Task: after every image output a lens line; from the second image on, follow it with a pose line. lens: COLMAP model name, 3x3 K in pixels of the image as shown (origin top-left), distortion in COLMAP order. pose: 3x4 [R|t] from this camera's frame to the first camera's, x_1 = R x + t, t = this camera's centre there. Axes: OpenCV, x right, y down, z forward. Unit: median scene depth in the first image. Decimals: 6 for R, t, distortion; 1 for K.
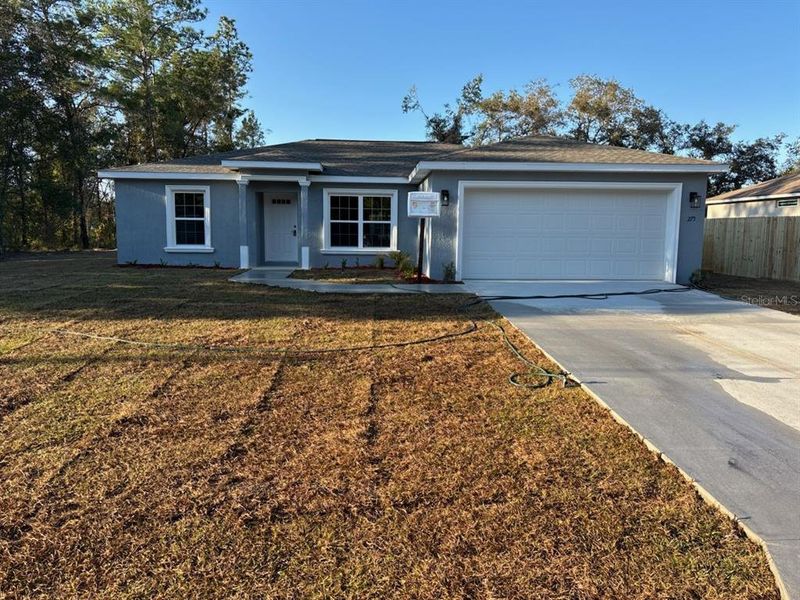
lens RADIAL K [[591.4, 0, 400.0], [0, 591.4, 300.0], [0, 0, 1]] dist [0.034351, 0.000155]
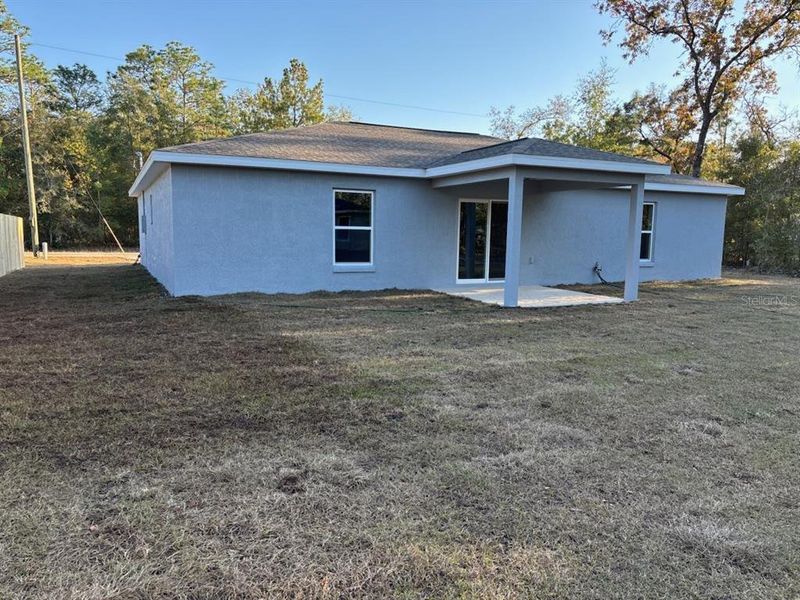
lens RADIAL K [[605.9, 0, 400.0], [0, 605.9, 300.0], [0, 0, 1]] dist [0.025322, -0.001961]
pose [[0.926403, -0.038136, 0.374596, -0.589683], [0.046689, 0.998814, -0.013780, -0.032818], [-0.373627, 0.030255, 0.927086, 0.273976]]
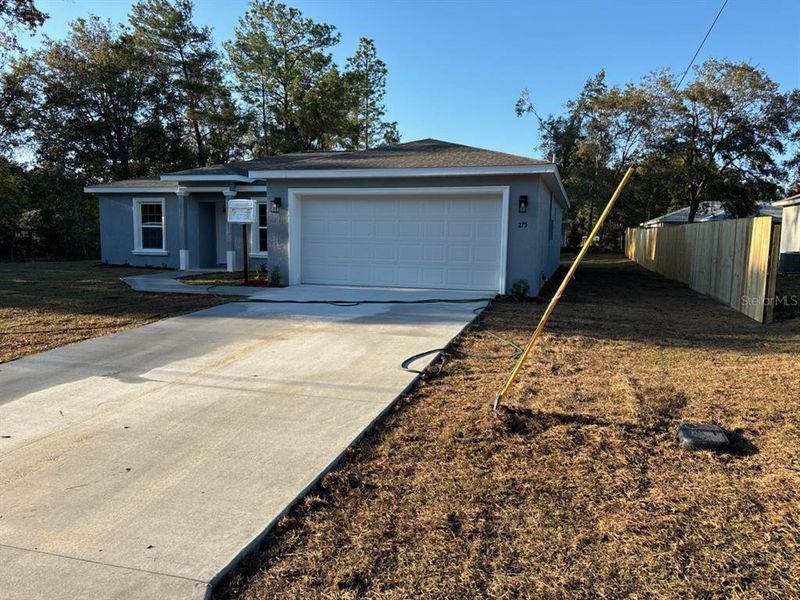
lens RADIAL K [[605.9, 0, 400.0], [0, 605.9, 300.0], [0, 0, 1]] dist [0.025322, -0.001961]
pose [[0.937211, 0.039540, -0.346515, 0.520773], [-0.045460, 0.998926, -0.008970, -0.003504], [0.345788, 0.024159, 0.938002, 0.053817]]
